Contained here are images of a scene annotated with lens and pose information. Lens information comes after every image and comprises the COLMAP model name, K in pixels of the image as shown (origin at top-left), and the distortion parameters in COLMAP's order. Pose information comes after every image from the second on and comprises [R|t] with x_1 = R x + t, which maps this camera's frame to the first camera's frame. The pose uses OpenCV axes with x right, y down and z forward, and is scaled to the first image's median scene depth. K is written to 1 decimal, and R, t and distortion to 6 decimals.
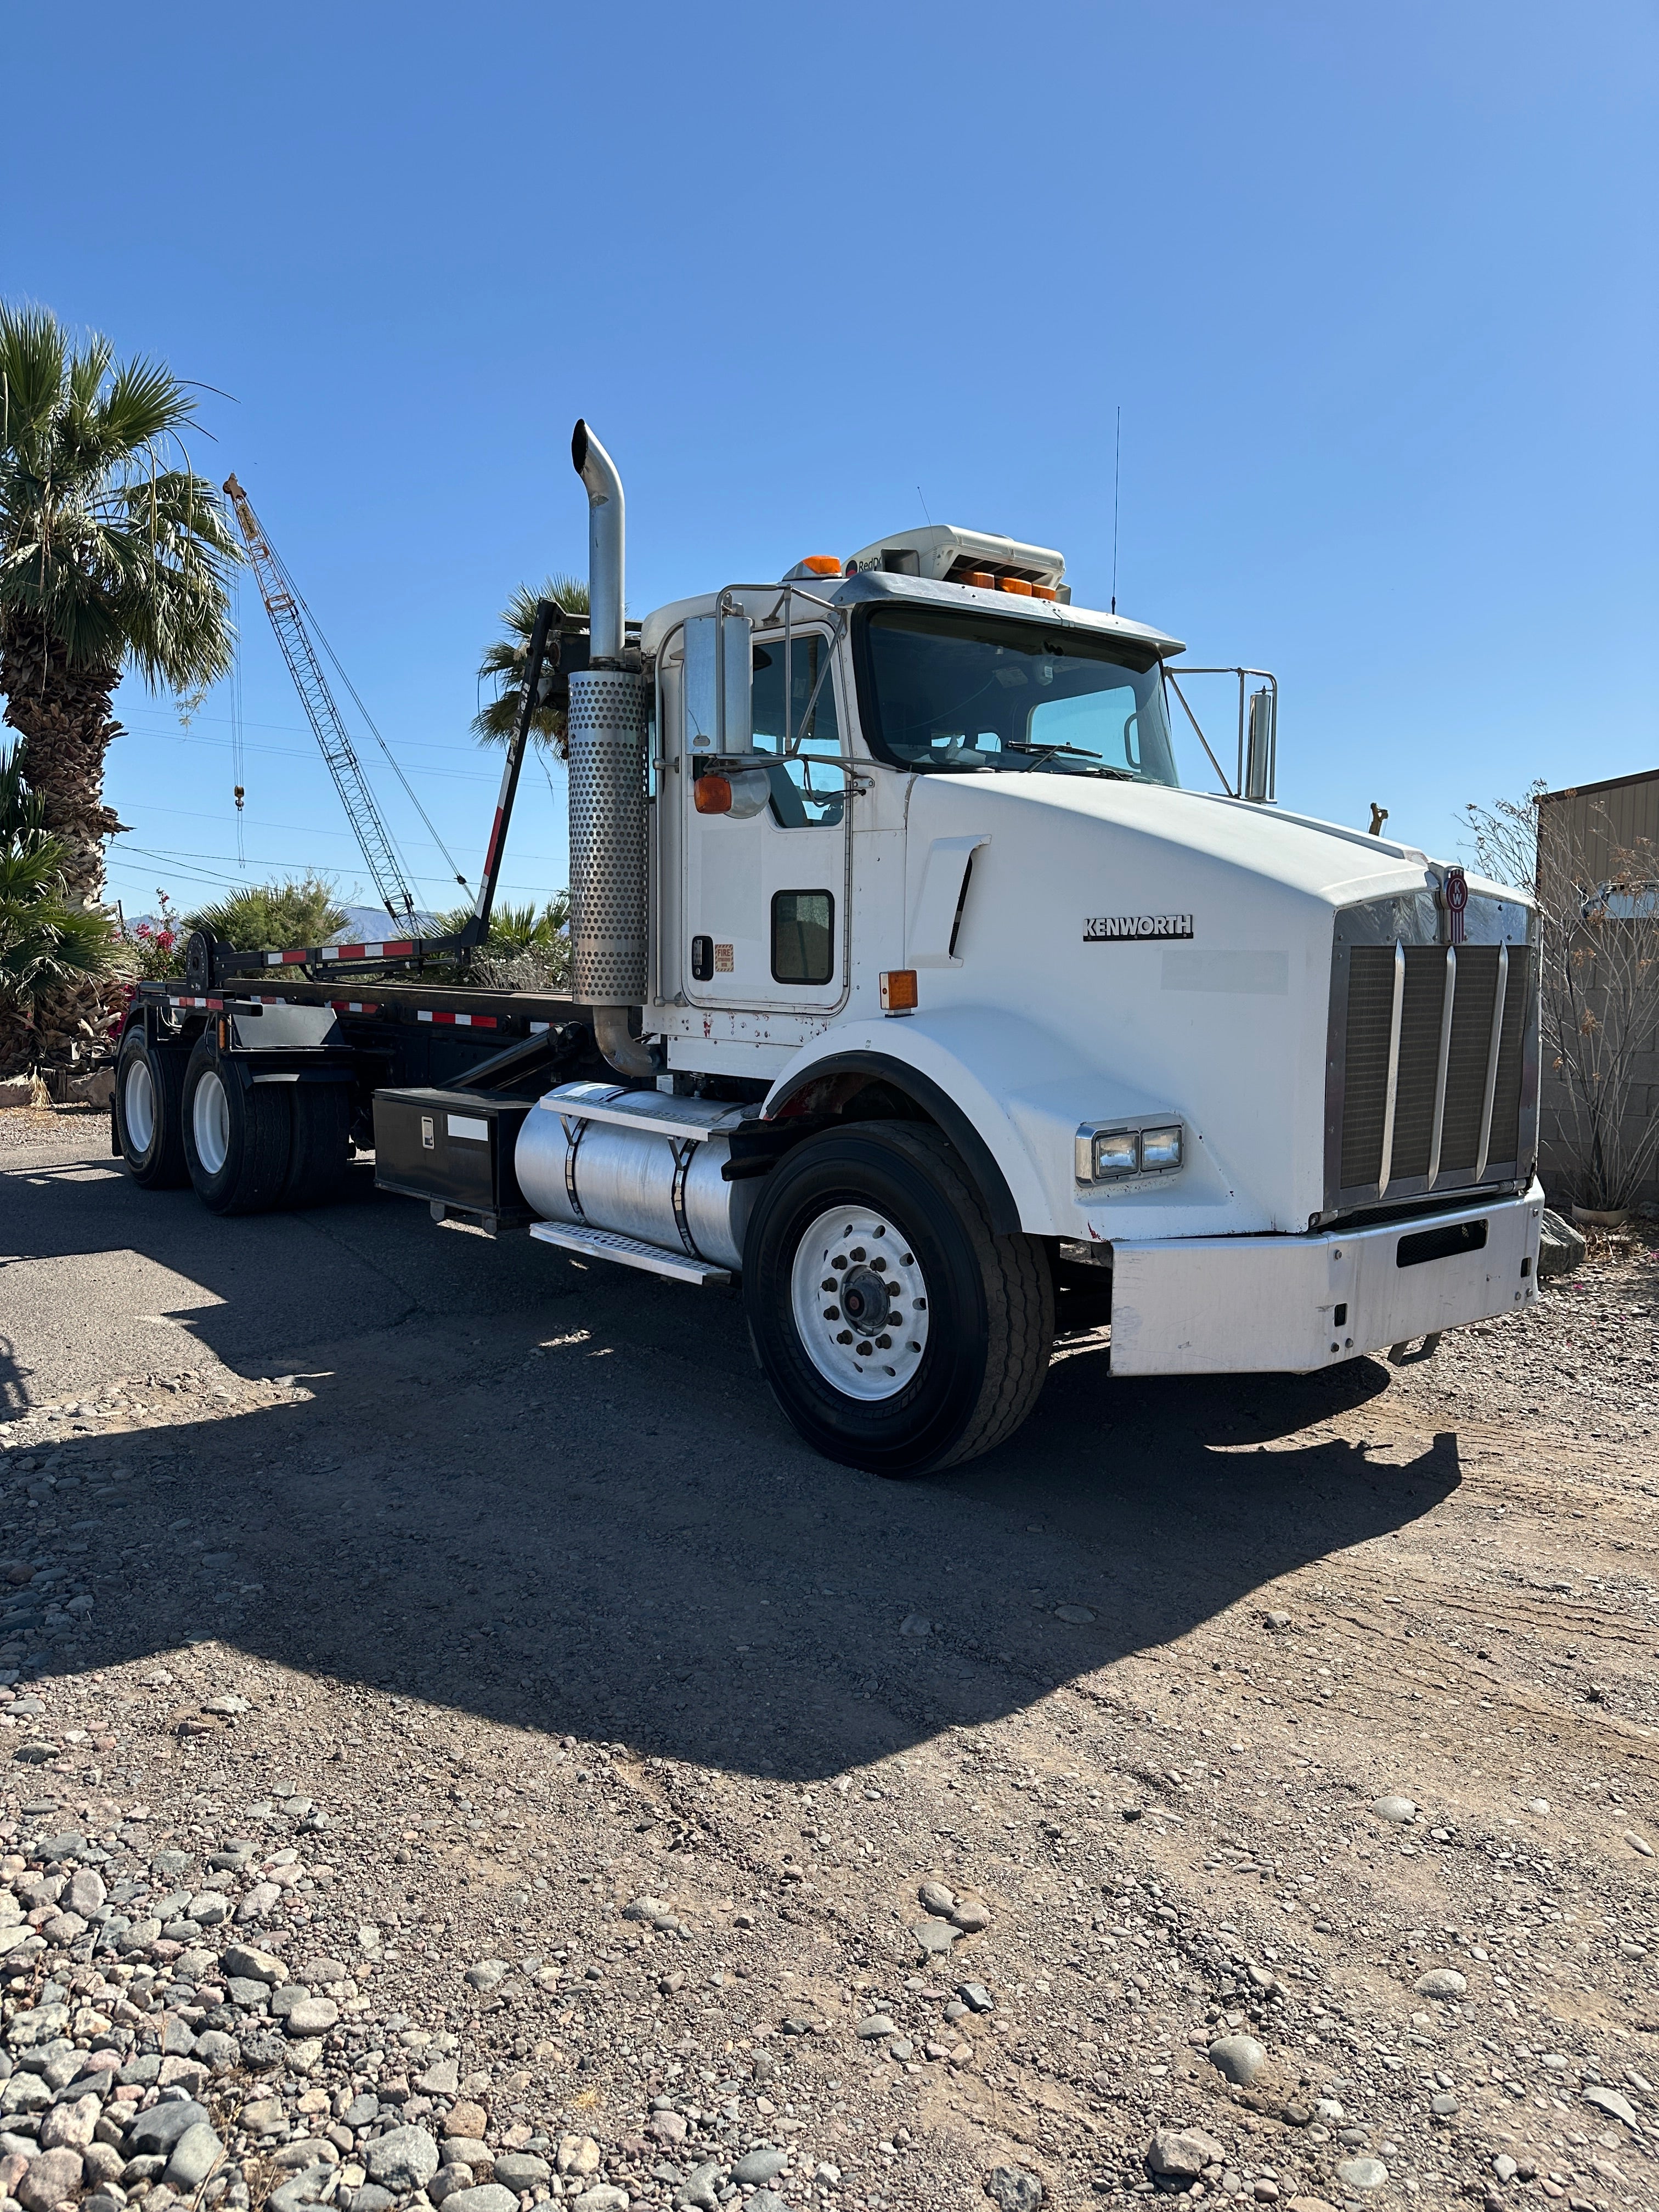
lens RADIAL K [[1586.9, 0, 817.8], [0, 1586.9, 1118.9], [0, 0, 1]] dist [0.012175, -0.005878]
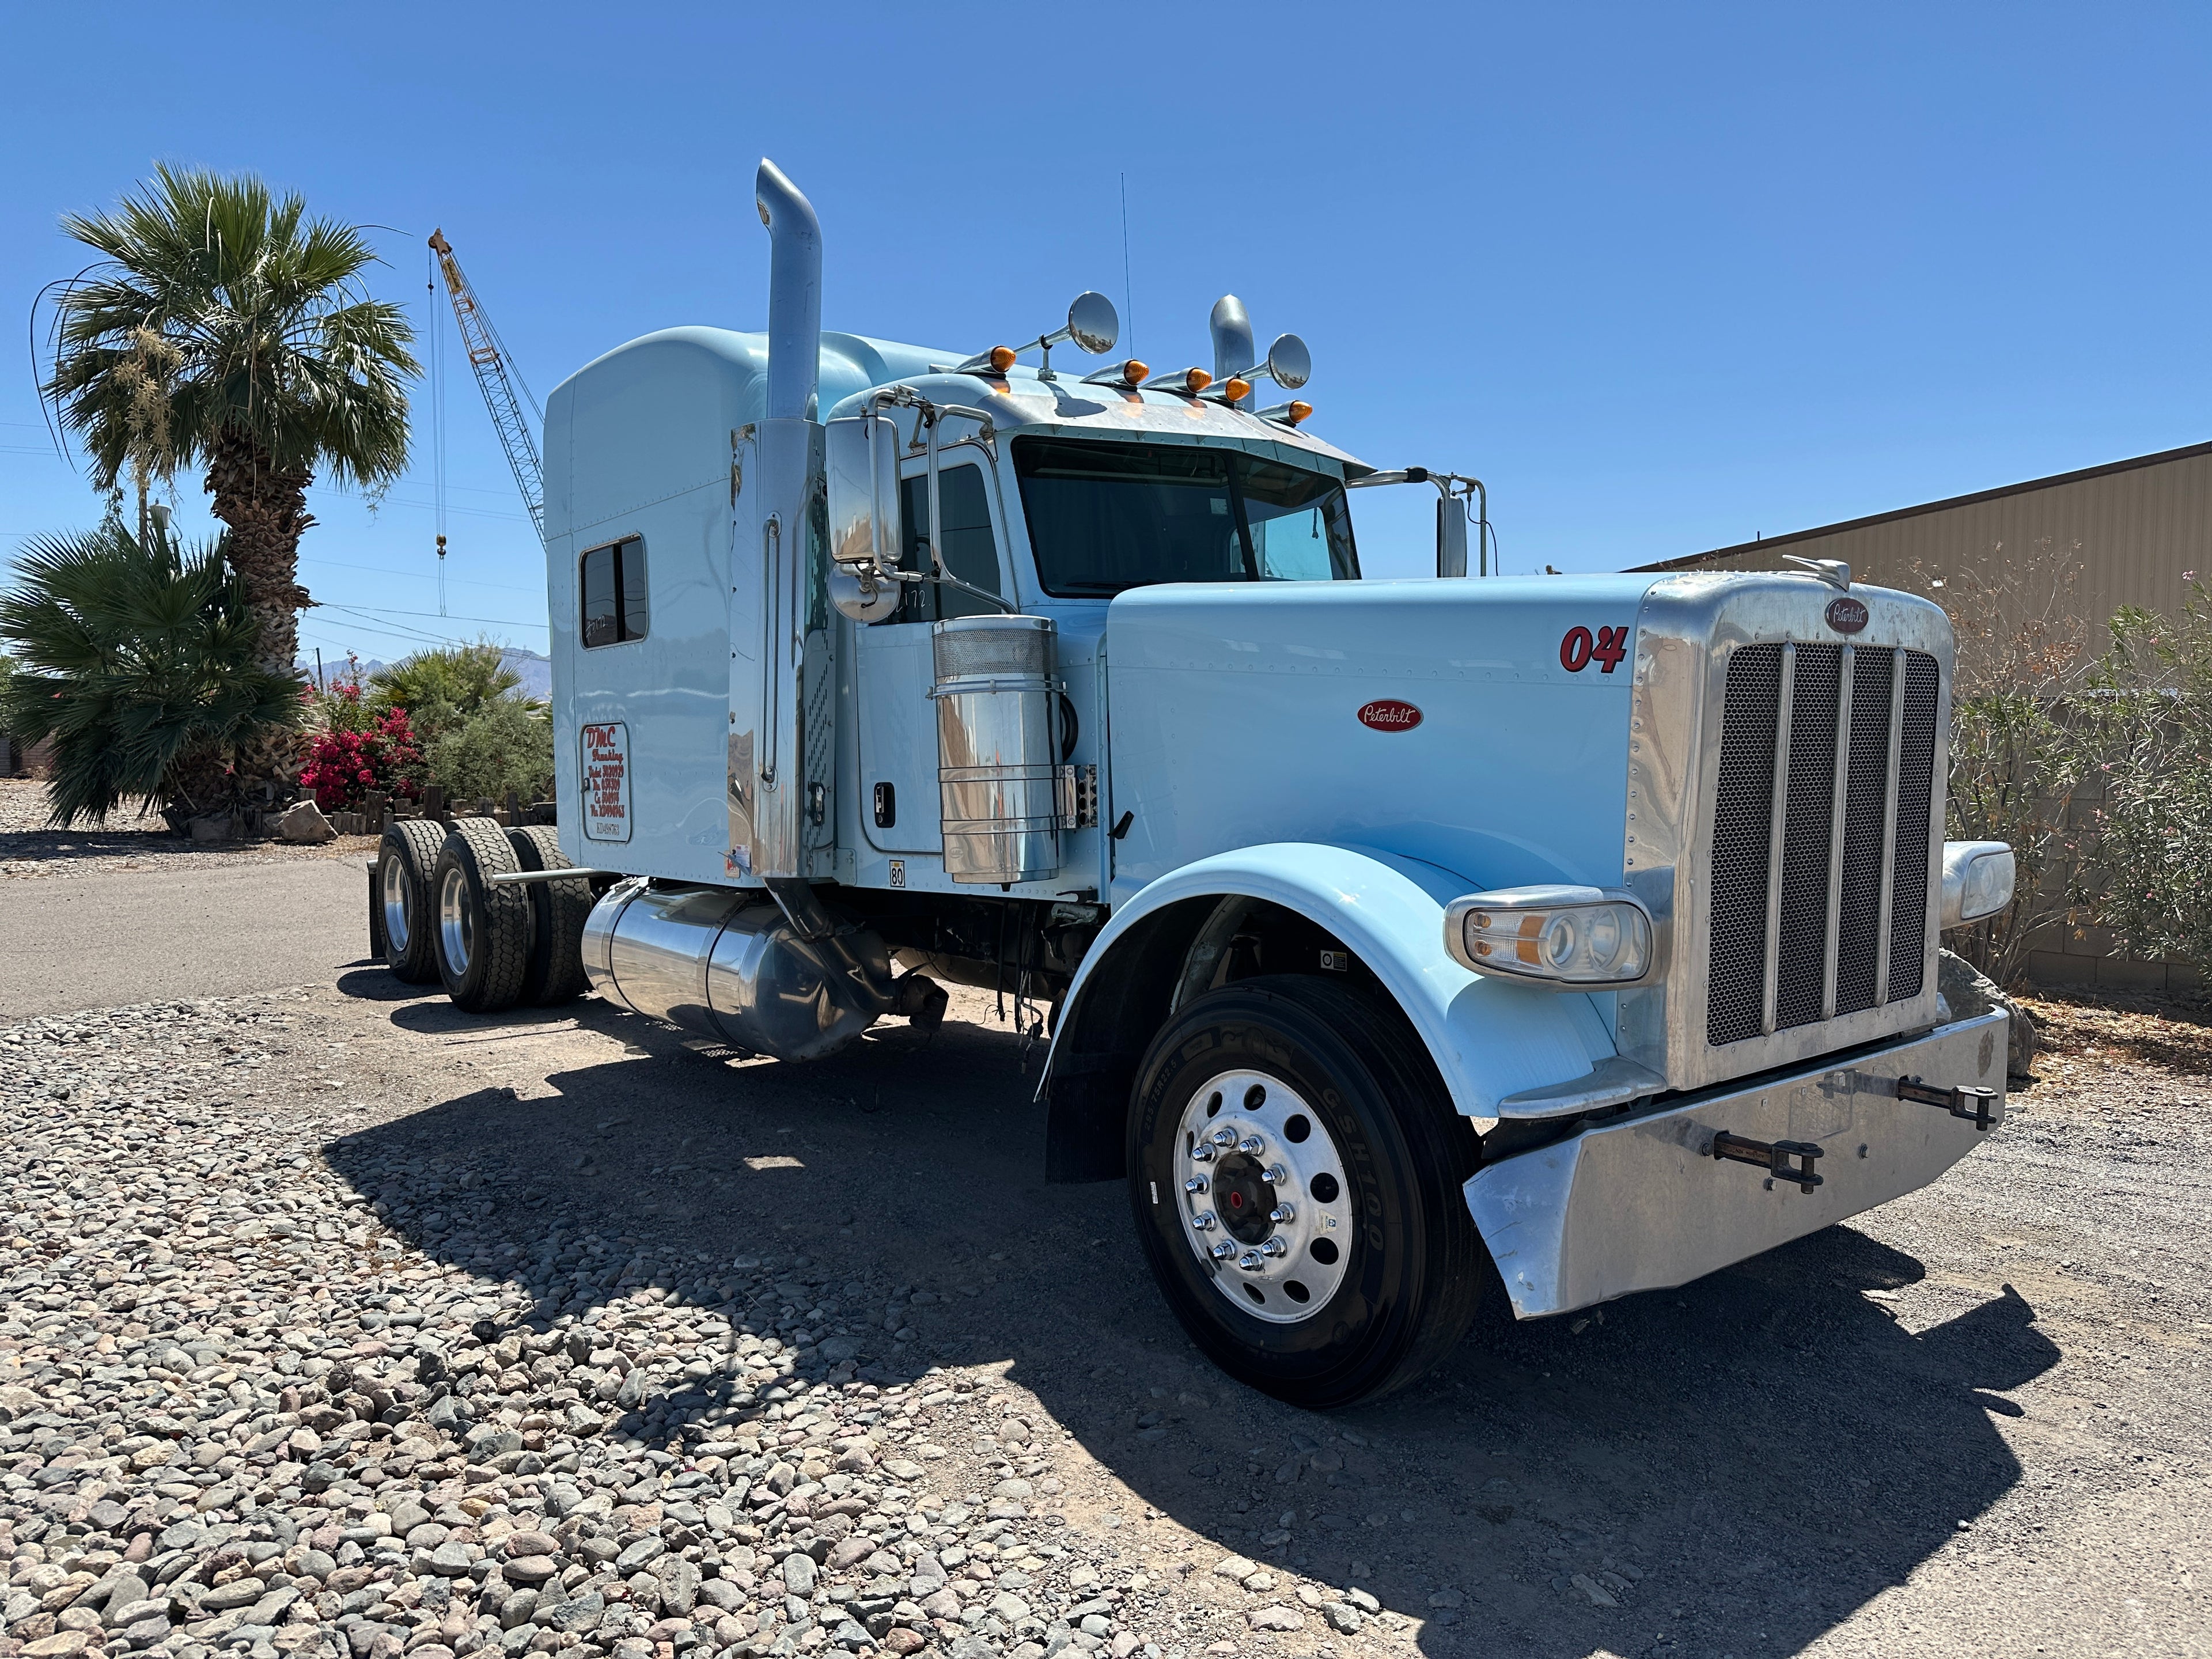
lens RADIAL K [[1586.9, 0, 1104.5], [0, 1586.9, 836.3], [0, 0, 1]] dist [0.012175, -0.005878]
pose [[0.998990, 0.004468, 0.044703, 0.097345], [-0.003615, 0.999810, -0.019152, 0.010253], [-0.044780, 0.018971, 0.998817, -0.202913]]
